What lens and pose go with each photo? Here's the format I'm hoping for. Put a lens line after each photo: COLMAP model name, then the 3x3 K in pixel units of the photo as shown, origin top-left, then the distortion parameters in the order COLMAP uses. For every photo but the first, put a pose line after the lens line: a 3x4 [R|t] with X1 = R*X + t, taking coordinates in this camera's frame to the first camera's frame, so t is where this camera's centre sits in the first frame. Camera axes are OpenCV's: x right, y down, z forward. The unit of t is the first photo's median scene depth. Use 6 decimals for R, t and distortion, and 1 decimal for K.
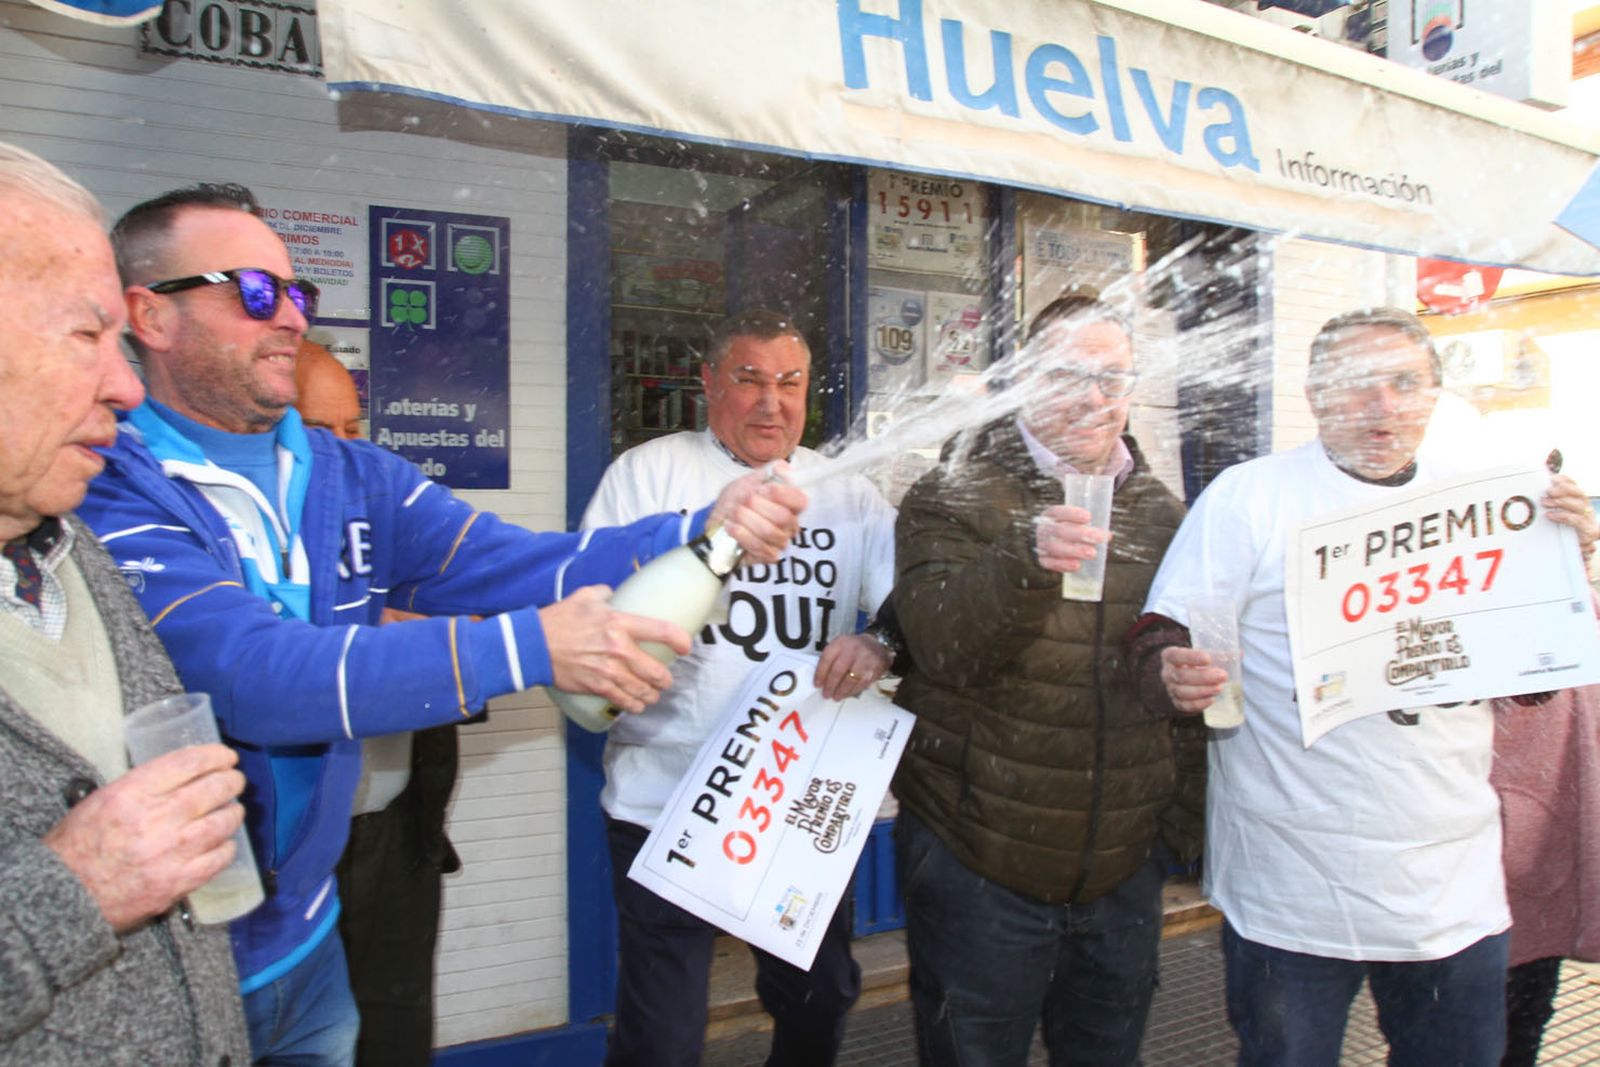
lens RADIAL K [[1168.3, 0, 775.0], [0, 1168.3, 530.3], [0, 0, 1]] dist [-0.097805, 0.054511]
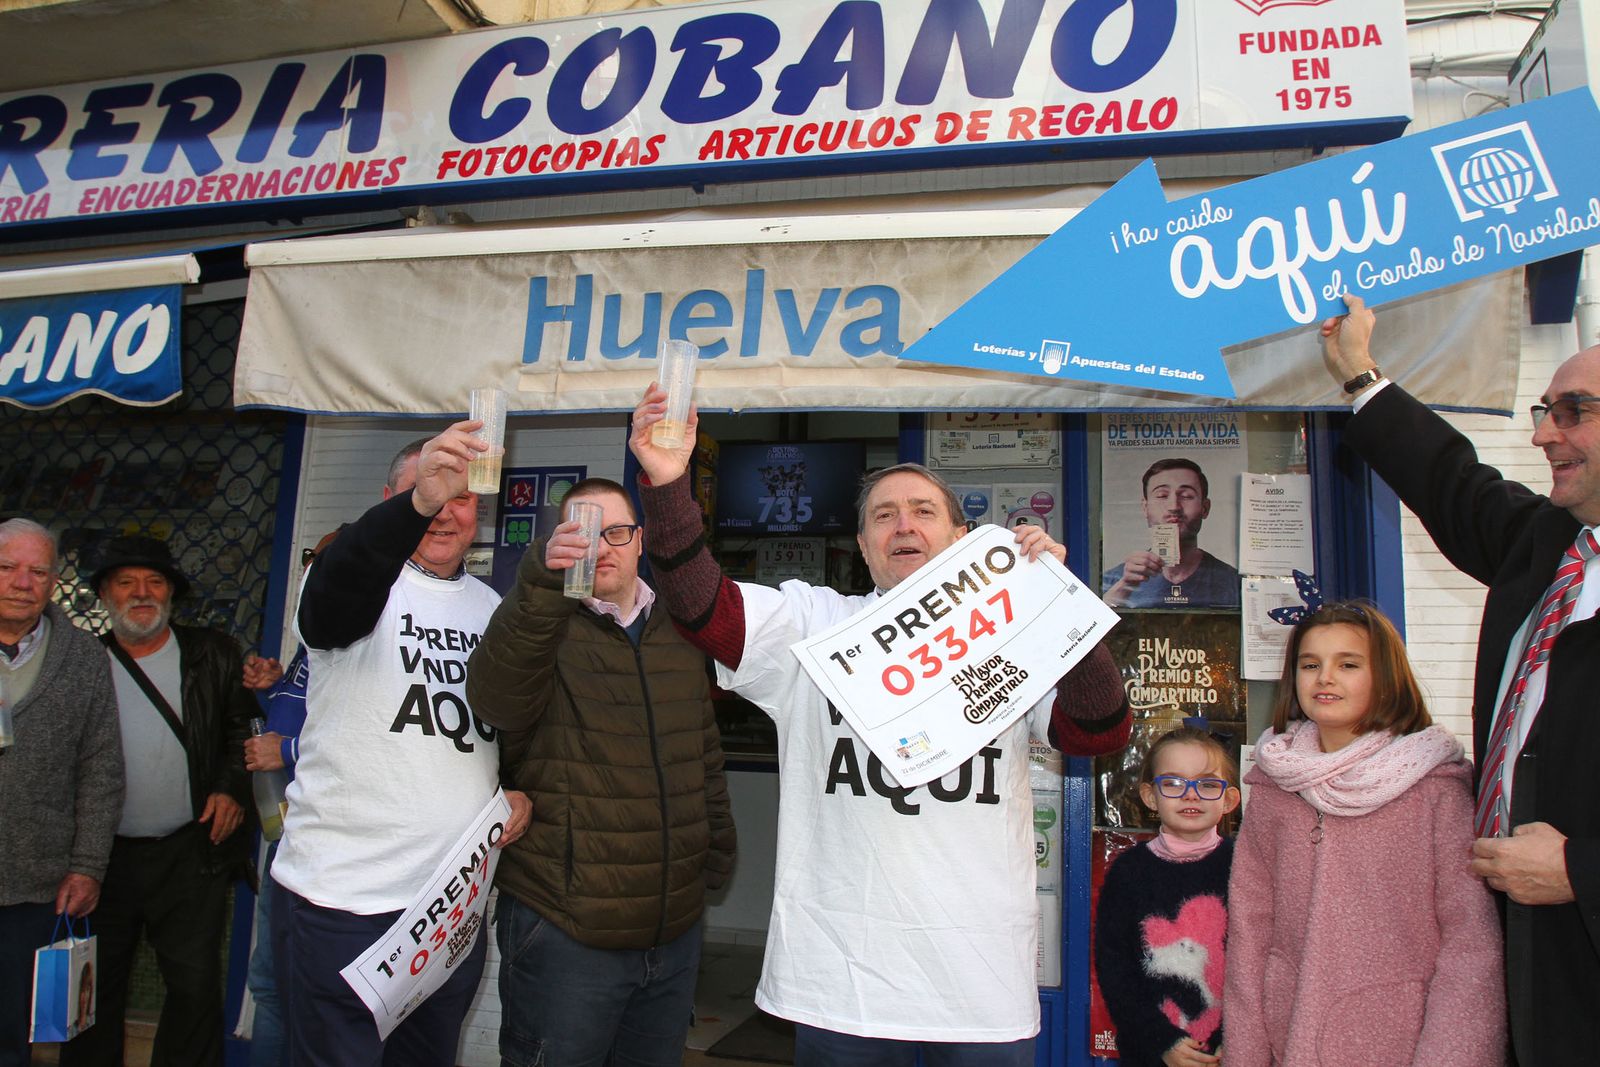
lens RADIAL K [[1171.6, 0, 779.9], [0, 1171.6, 557.5], [0, 0, 1]] dist [-0.098490, 0.048895]
pose [[0.785018, -0.069094, -0.615607, 0.866561], [-0.045183, 0.984727, -0.168140, 0.075735], [0.617823, 0.159808, 0.769907, 0.053432]]
